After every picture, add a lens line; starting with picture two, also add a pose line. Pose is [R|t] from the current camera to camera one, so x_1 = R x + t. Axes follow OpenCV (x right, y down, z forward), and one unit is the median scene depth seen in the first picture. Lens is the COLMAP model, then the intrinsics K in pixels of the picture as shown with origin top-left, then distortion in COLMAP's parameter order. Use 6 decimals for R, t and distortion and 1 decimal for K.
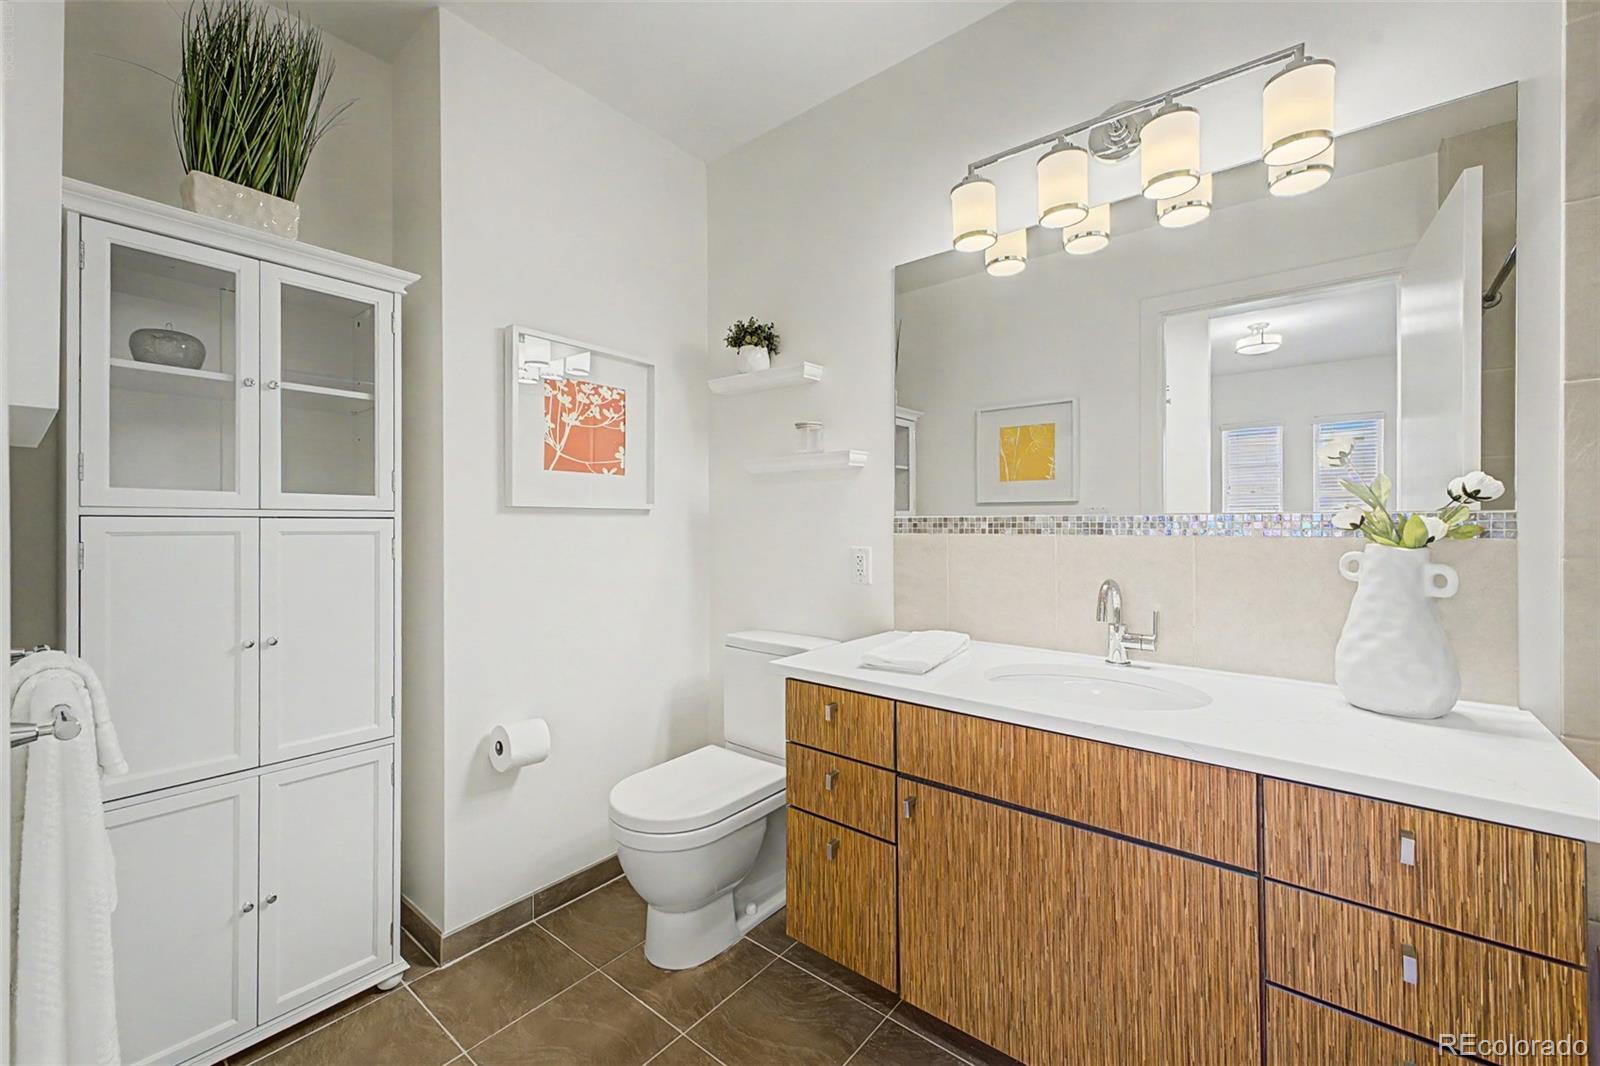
lens RADIAL K [[630.6, 0, 798.6], [0, 630.6, 525.7], [0, 0, 1]] dist [0.014561, -0.003767]
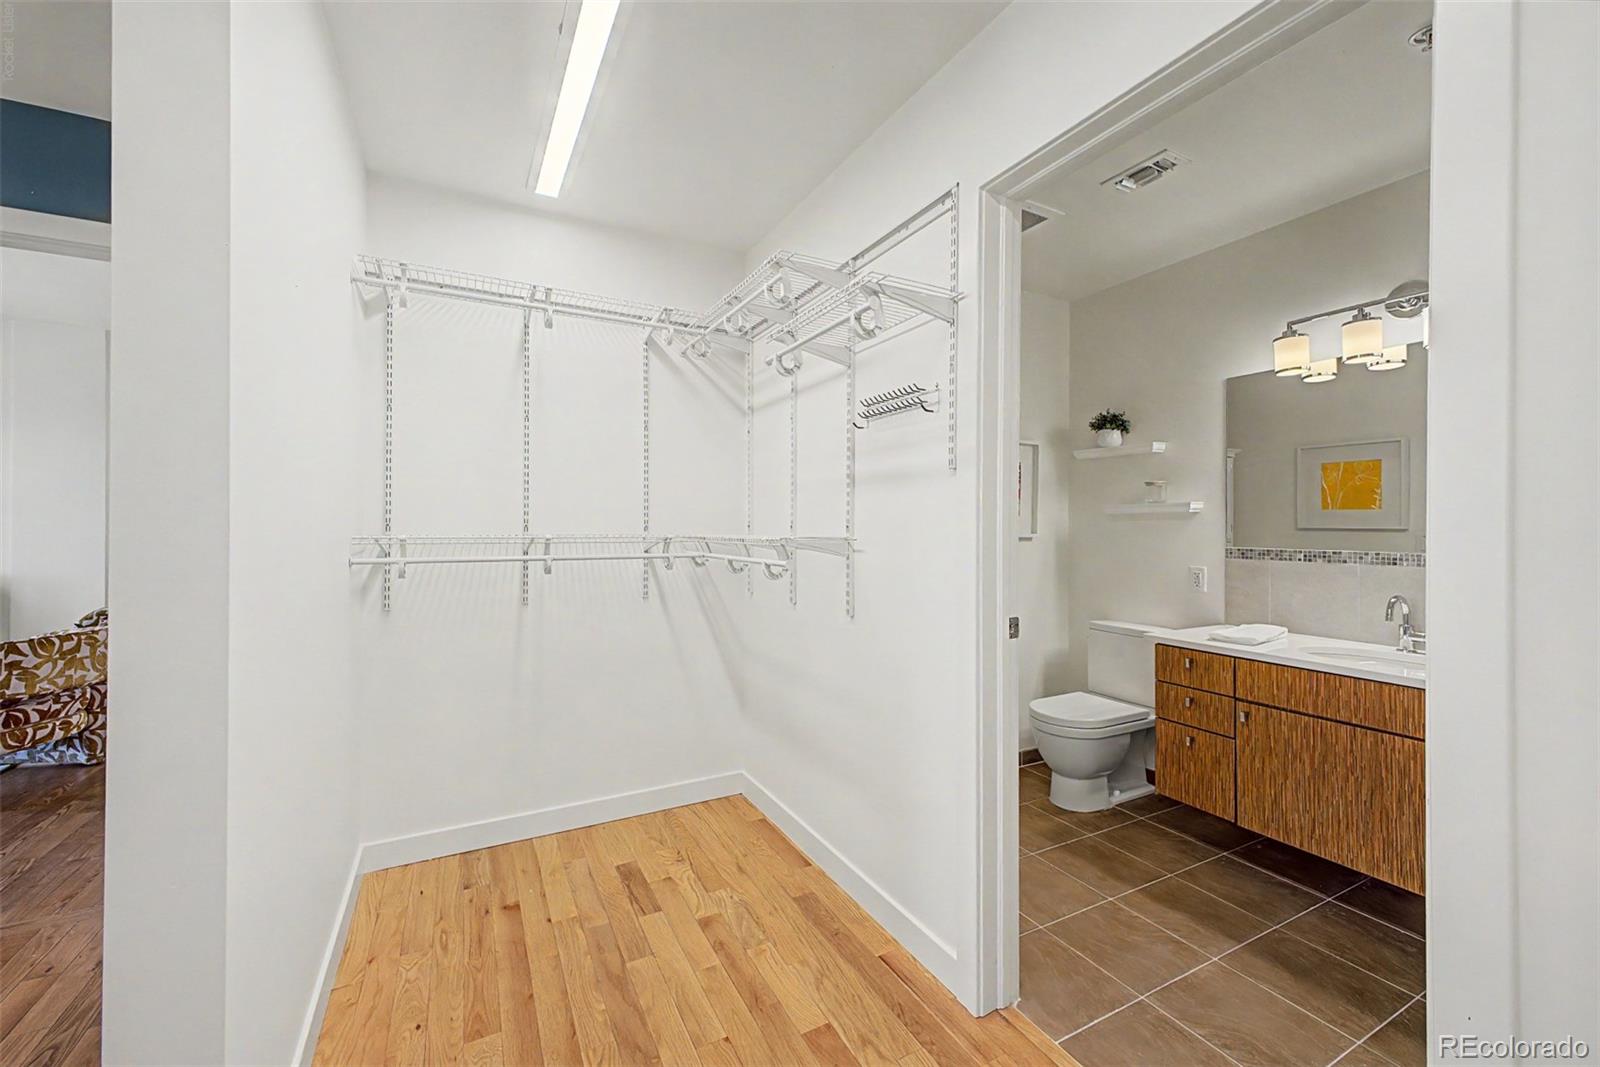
lens RADIAL K [[630.6, 0, 797.1], [0, 630.6, 524.6], [0, 0, 1]] dist [0.014561, -0.003767]
pose [[0.922044, 0.006365, -0.387033, -0.252683], [-0.007749, 0.999968, -0.002017, -0.070754], [0.387008, 0.004859, 0.922064, -0.967475]]
